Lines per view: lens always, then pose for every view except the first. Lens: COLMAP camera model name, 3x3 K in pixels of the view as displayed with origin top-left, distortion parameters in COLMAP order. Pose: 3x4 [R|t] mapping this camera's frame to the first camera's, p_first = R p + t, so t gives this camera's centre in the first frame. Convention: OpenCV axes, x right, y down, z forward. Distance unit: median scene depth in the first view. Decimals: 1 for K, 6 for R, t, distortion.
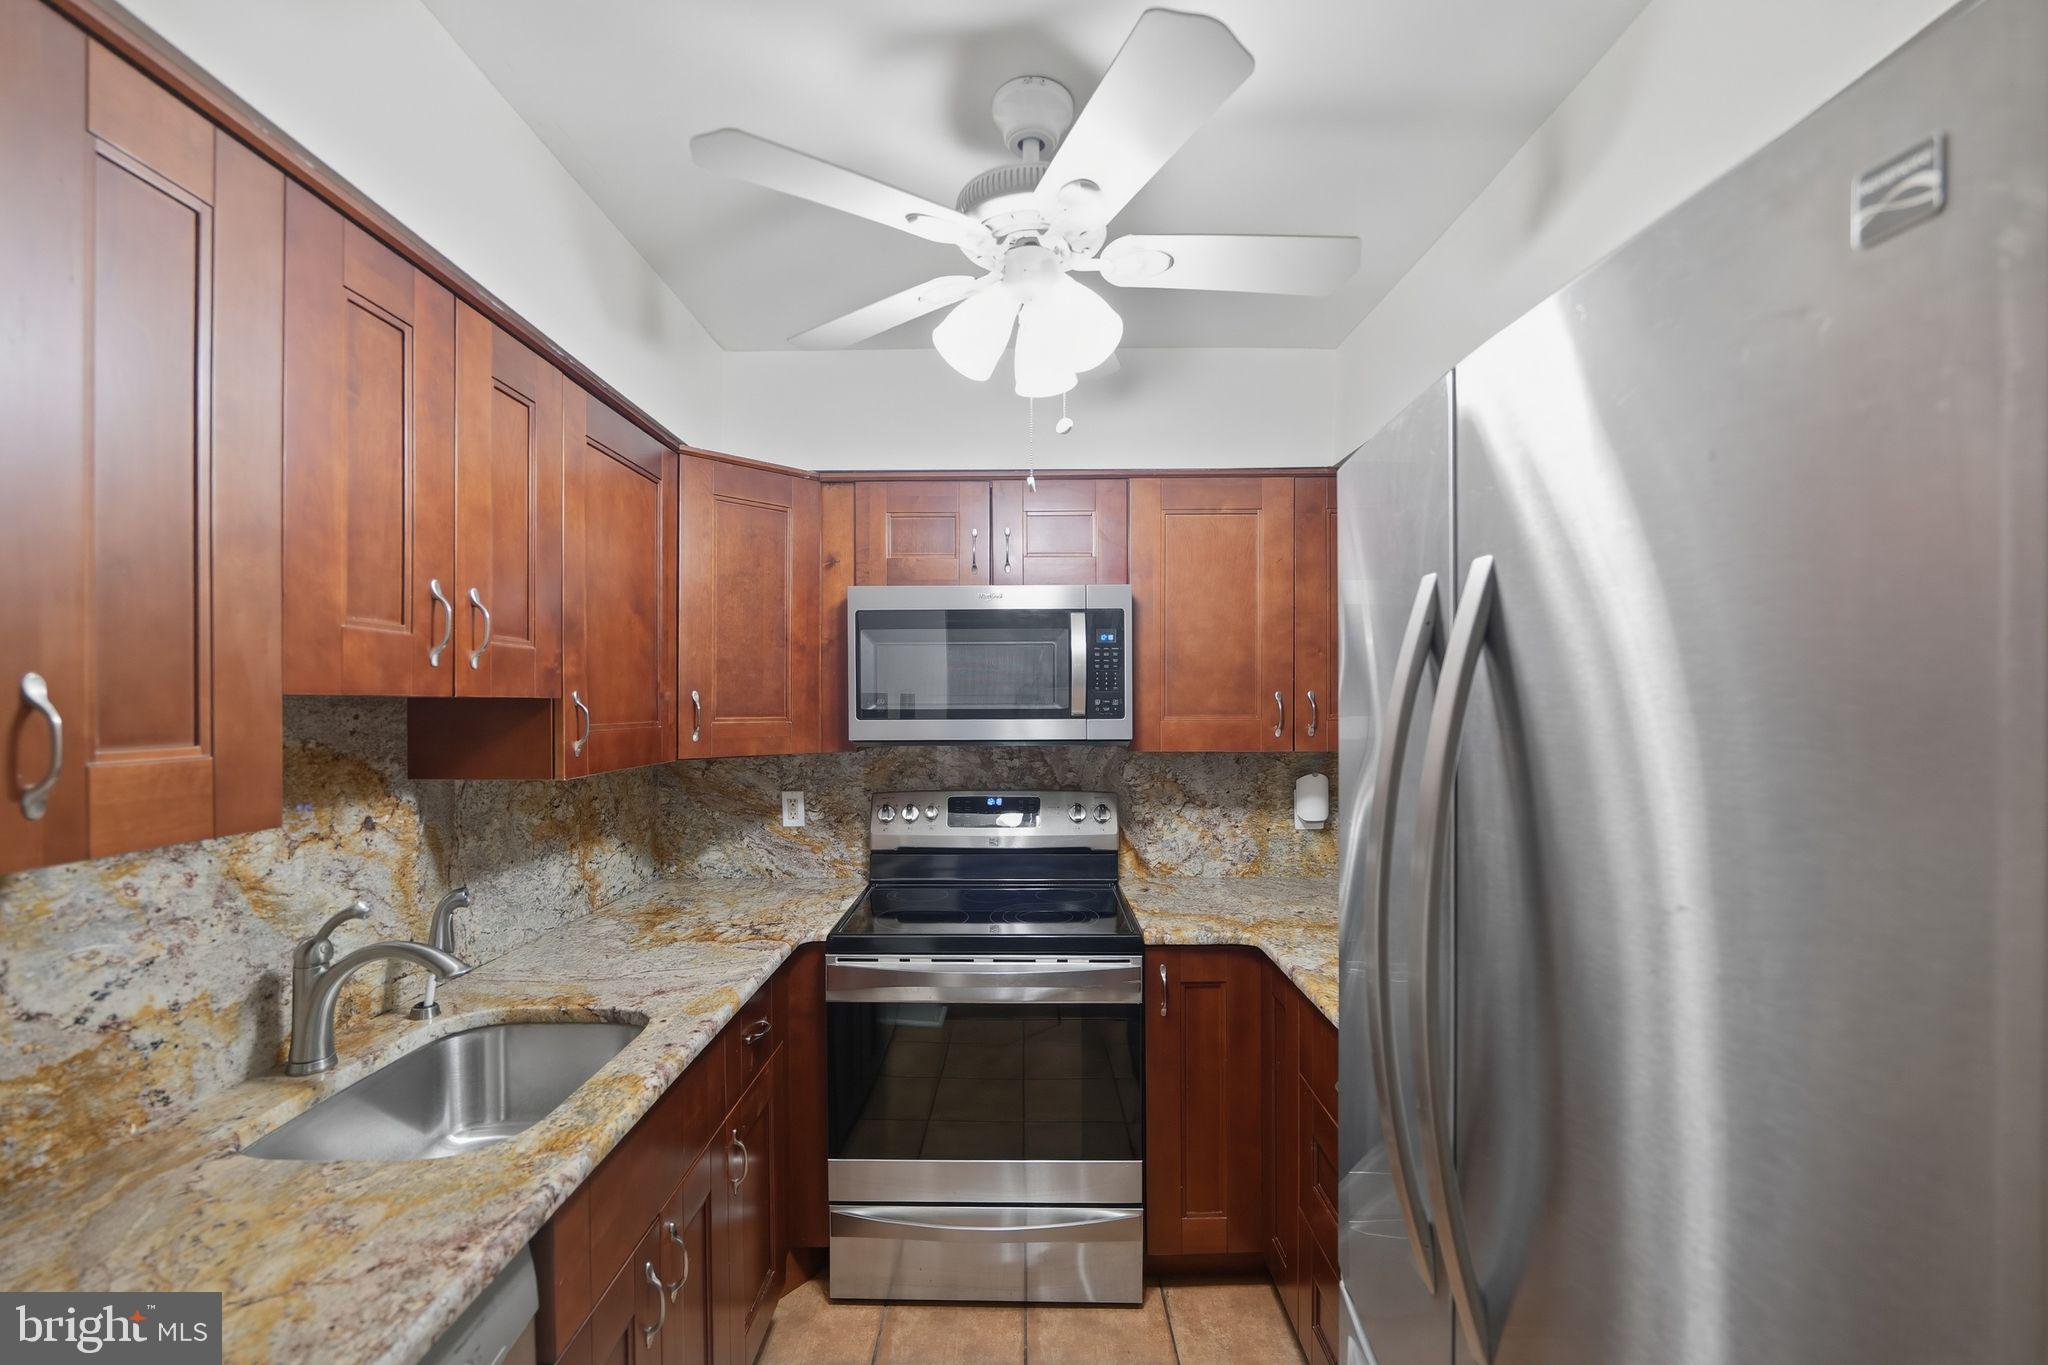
lens RADIAL K [[860.8, 0, 1009.8], [0, 860.8, 704.8], [0, 0, 1]] dist [-0.012945, 0.001690]
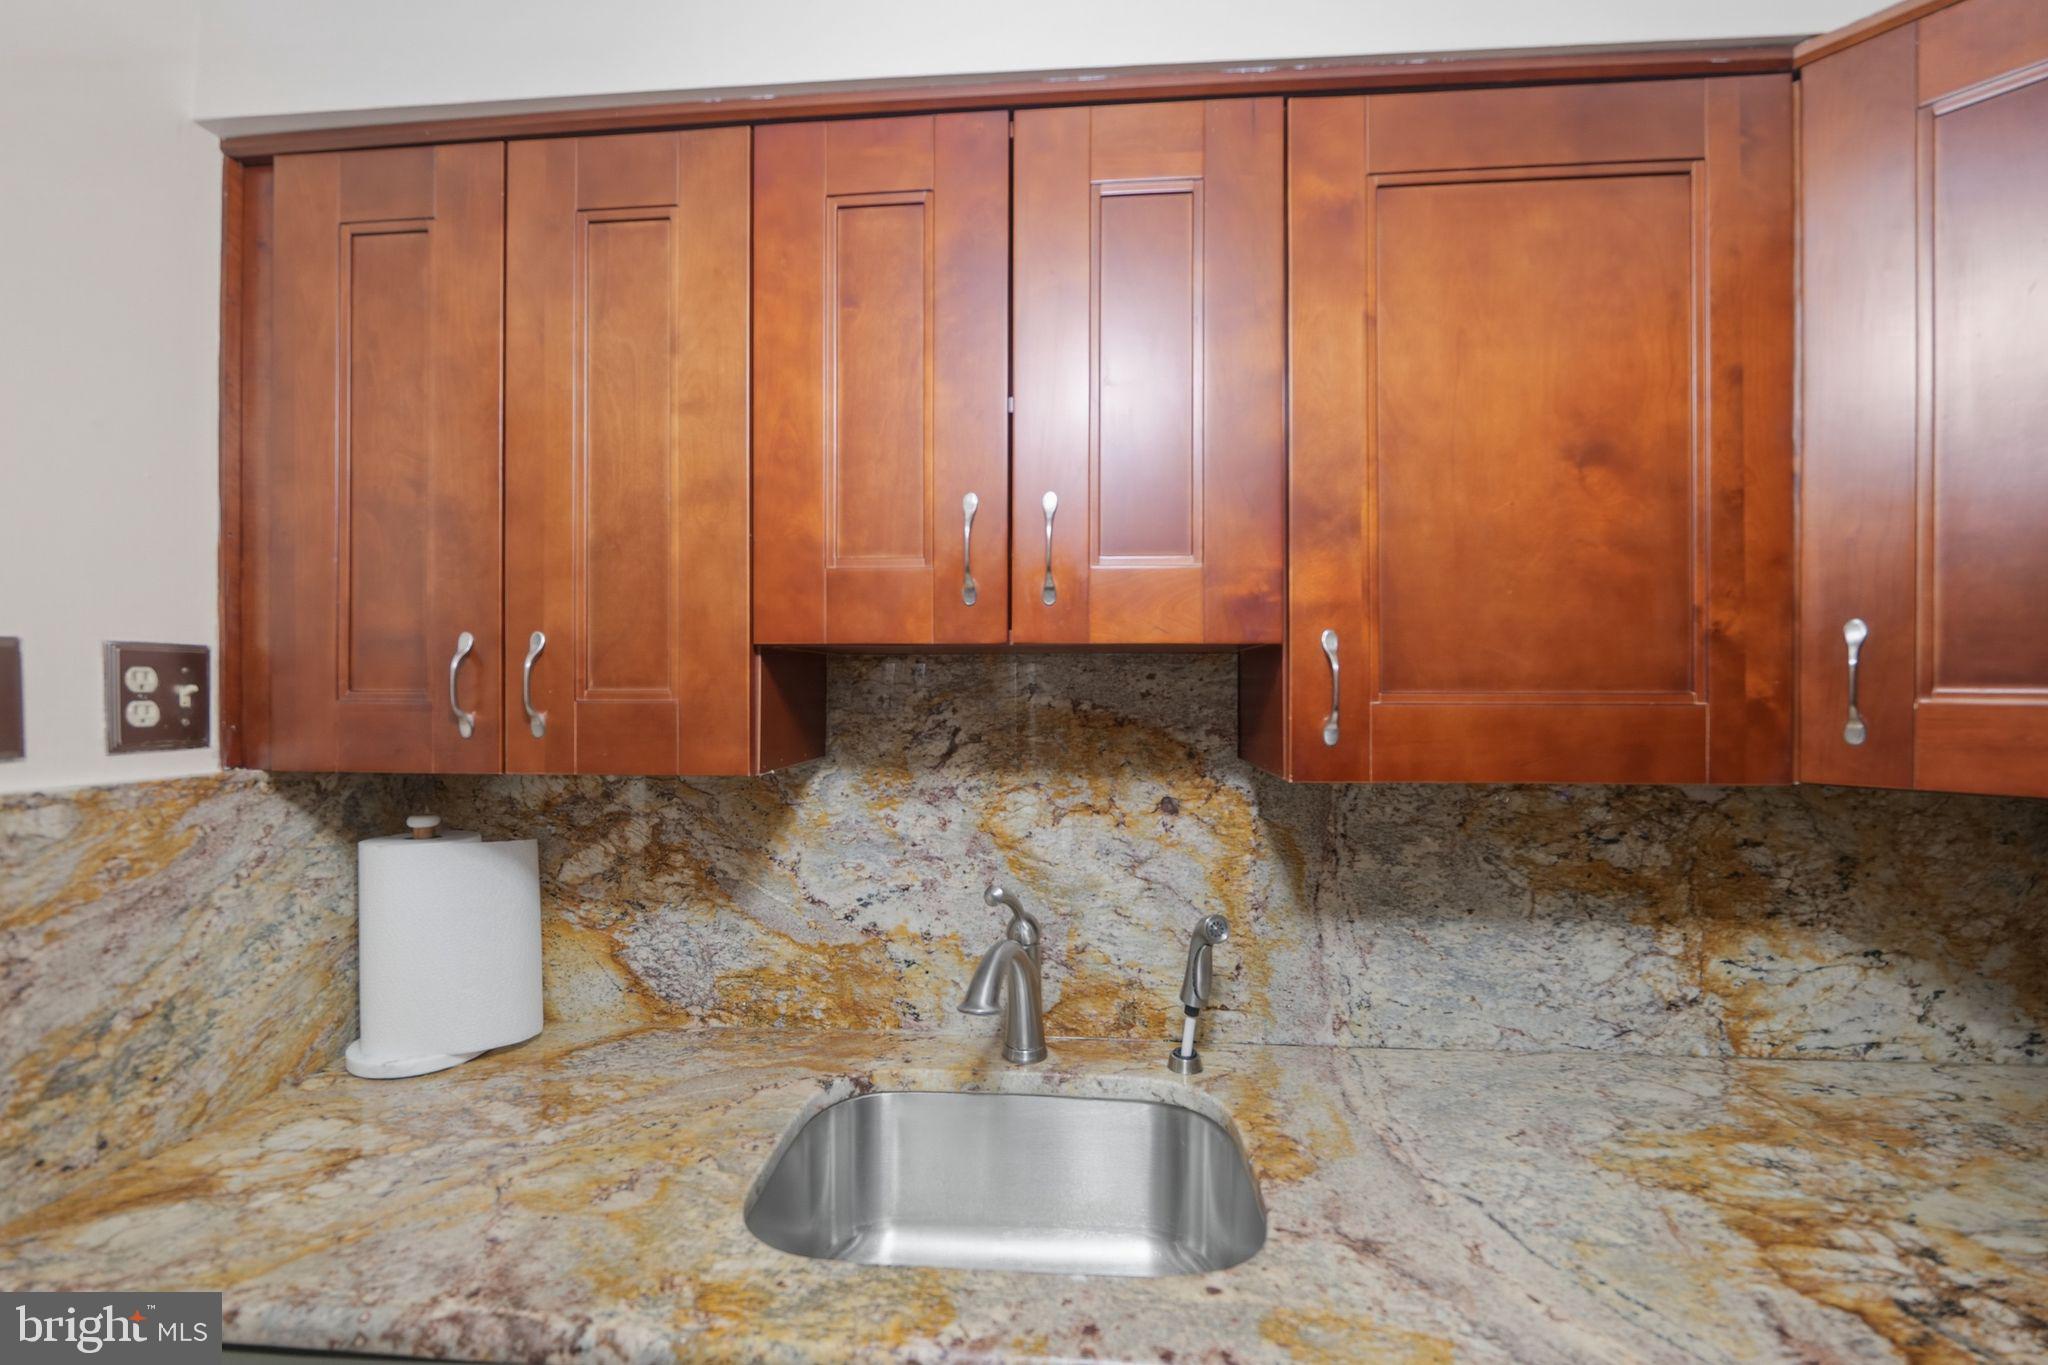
lens RADIAL K [[860.8, 0, 1014.8], [0, 860.8, 686.2], [0, 0, 1]] dist [-0.012945, 0.001690]
pose [[-0.064002, 0.006642, -0.997928, 0.069096], [-0.003101, 0.999972, 0.006854, 0.014336], [0.997945, 0.003534, -0.063979, 0.698599]]
